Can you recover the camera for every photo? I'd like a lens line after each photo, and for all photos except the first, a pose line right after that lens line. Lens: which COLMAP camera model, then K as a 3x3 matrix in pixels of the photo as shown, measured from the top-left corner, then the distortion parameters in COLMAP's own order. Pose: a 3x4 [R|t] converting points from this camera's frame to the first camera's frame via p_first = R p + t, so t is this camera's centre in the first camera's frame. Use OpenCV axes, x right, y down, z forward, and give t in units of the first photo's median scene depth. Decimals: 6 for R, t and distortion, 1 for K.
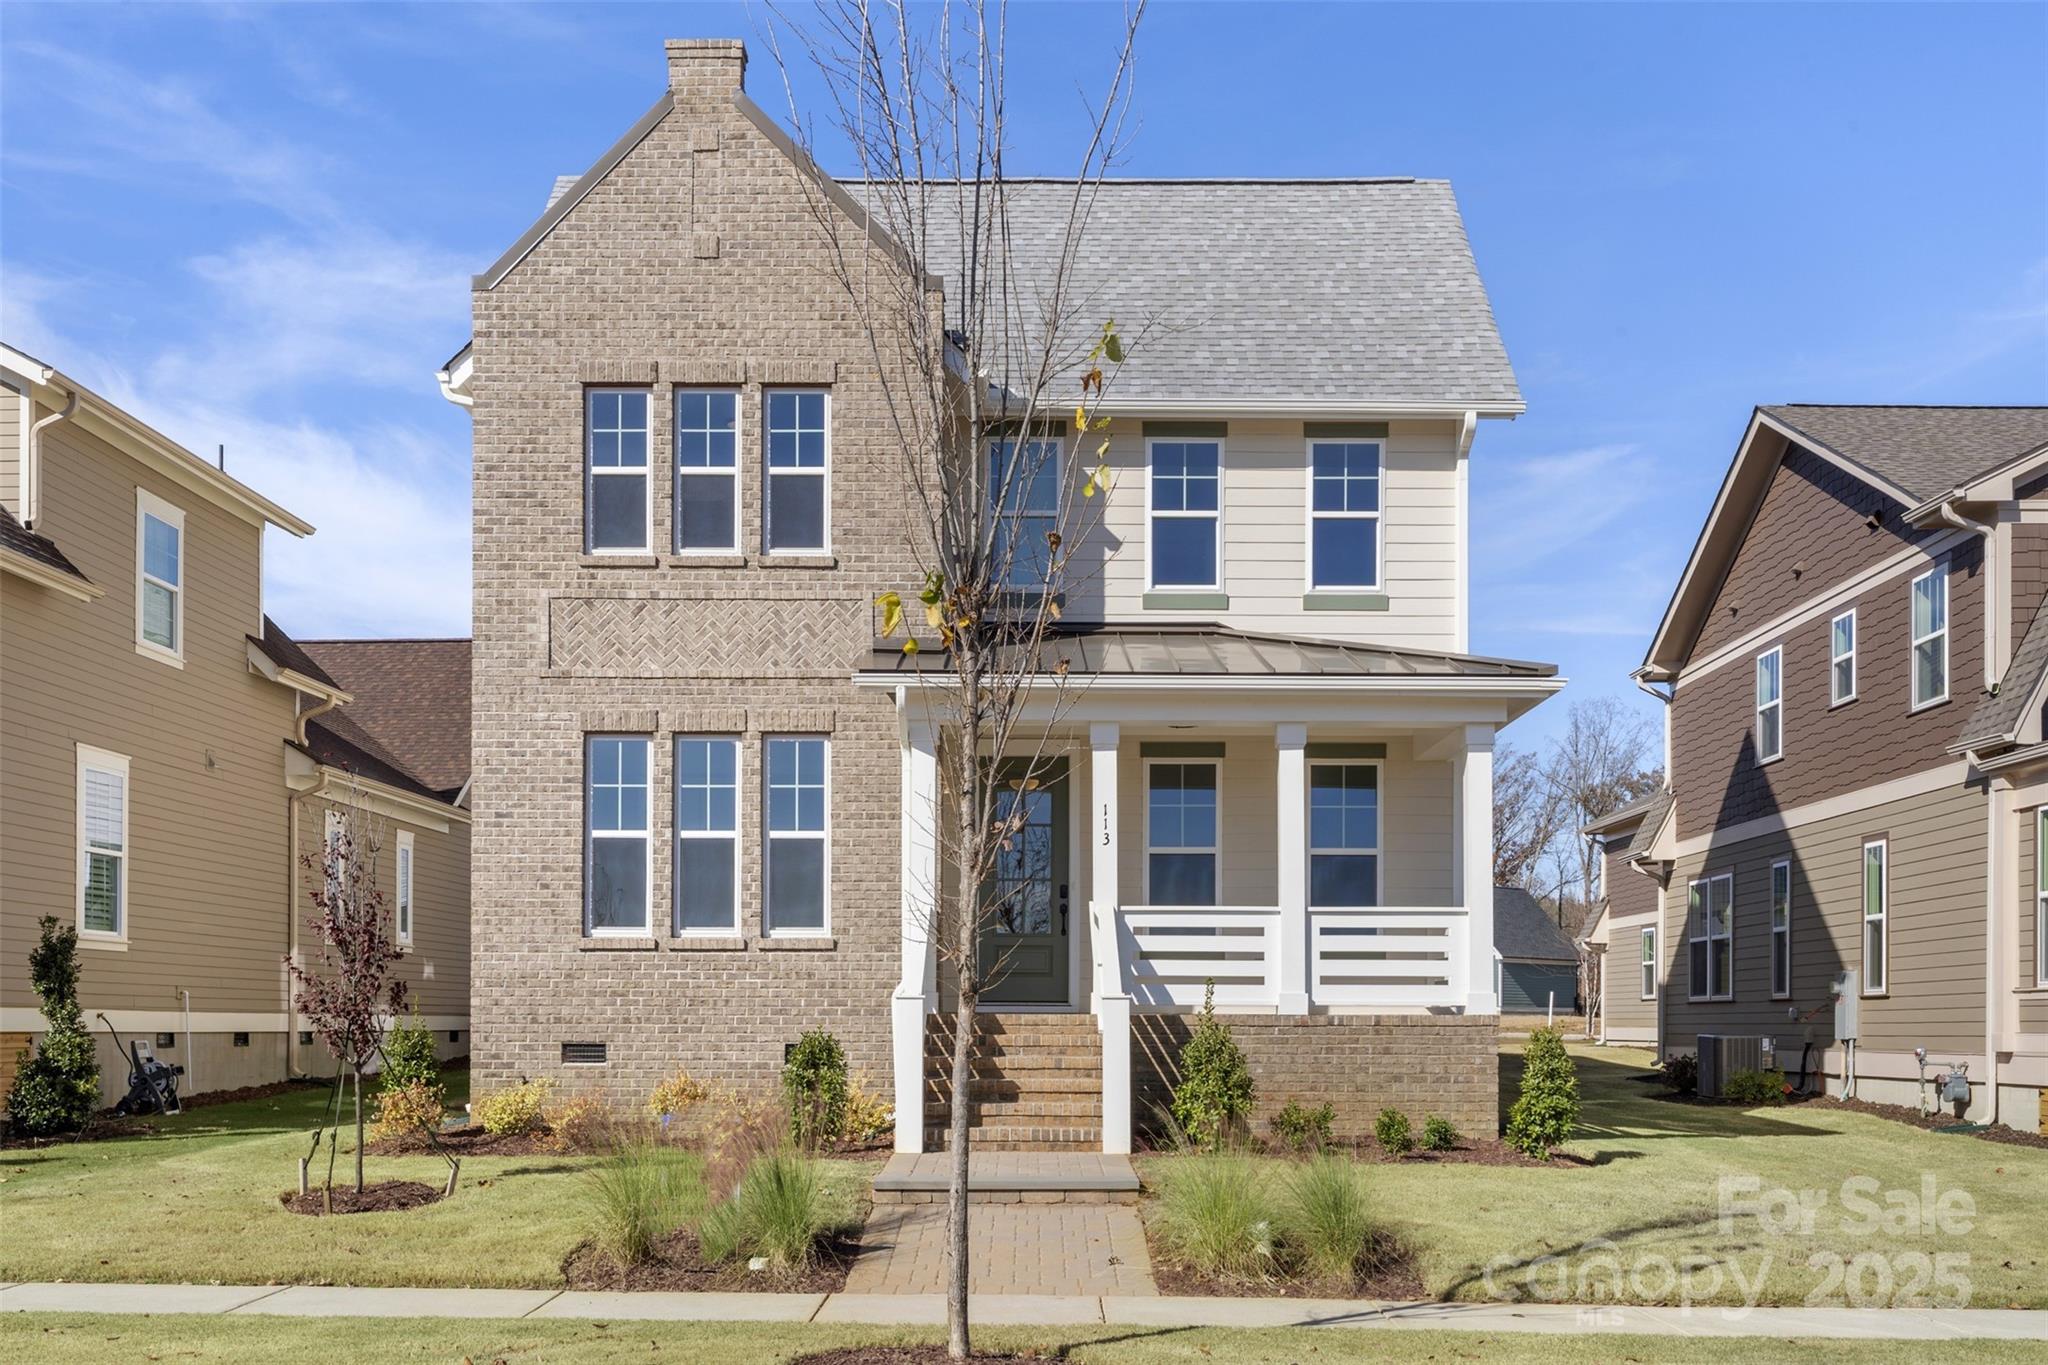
lens RADIAL K [[2058.0, 0, 1024.0], [0, 2058.0, 682.5], [0, 0, 1]] dist [0.004720, 0.001313]
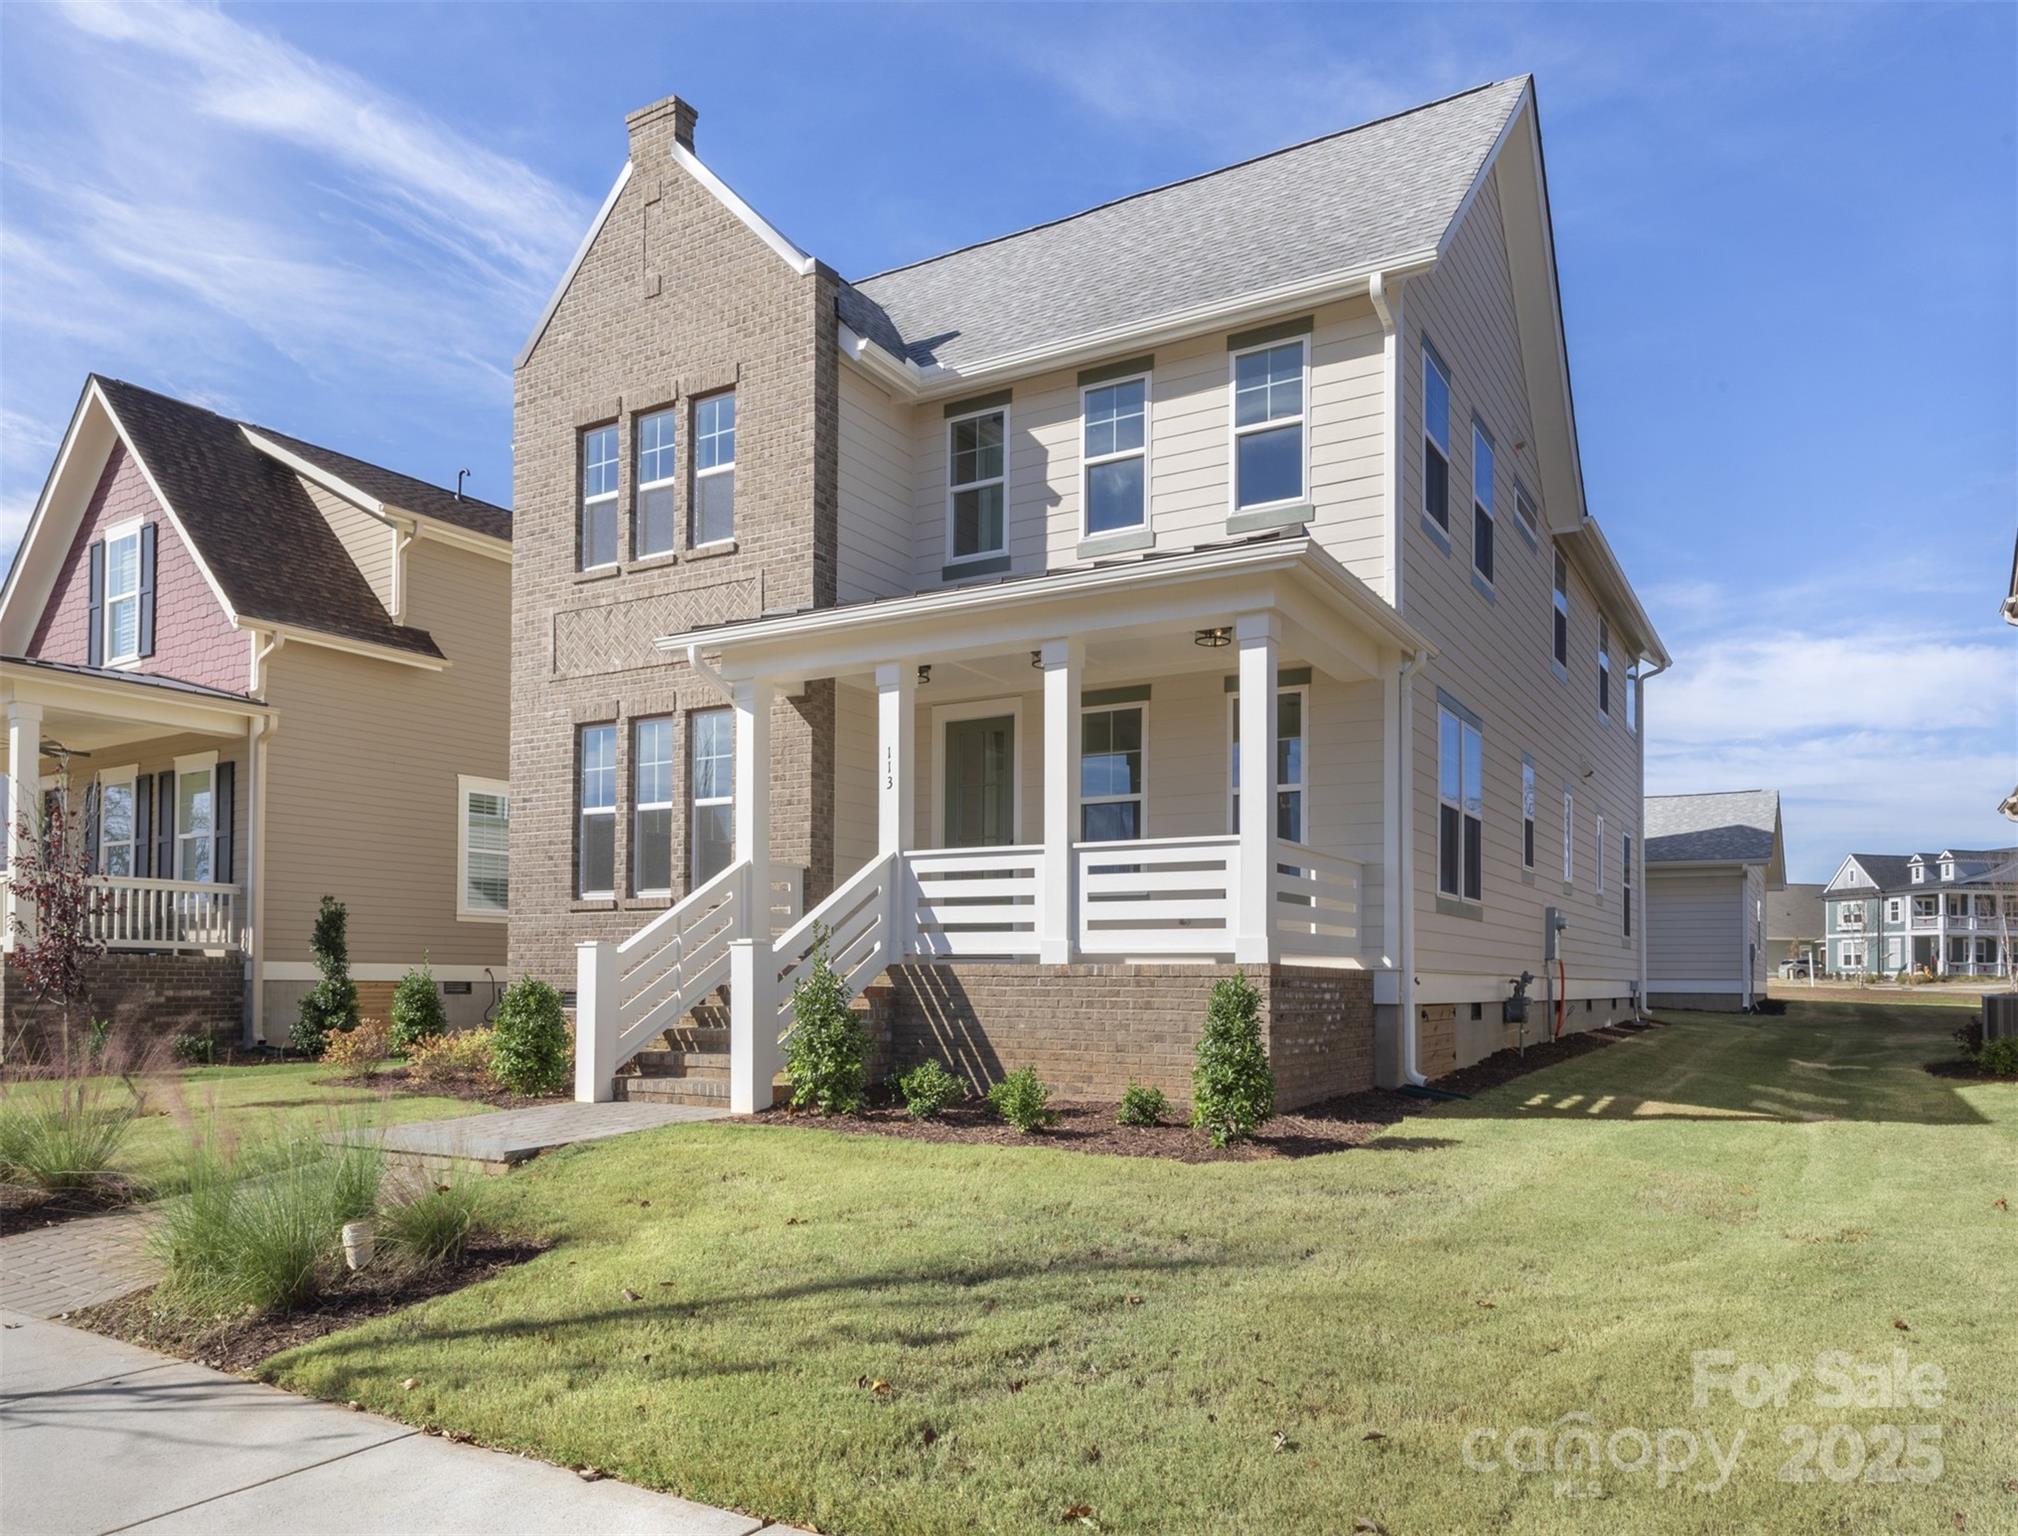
lens RADIAL K [[1382.7, 0, 1008.9], [0, 1382.7, 806.2], [0, 0, 1]] dist [-0.006191, -0.001423]
pose [[0.873557, -0.057933, -0.483261, 0.372504], [0.075413, 0.997011, 0.016797, 0.074876], [0.480844, -0.051117, 0.875315, 0.430413]]
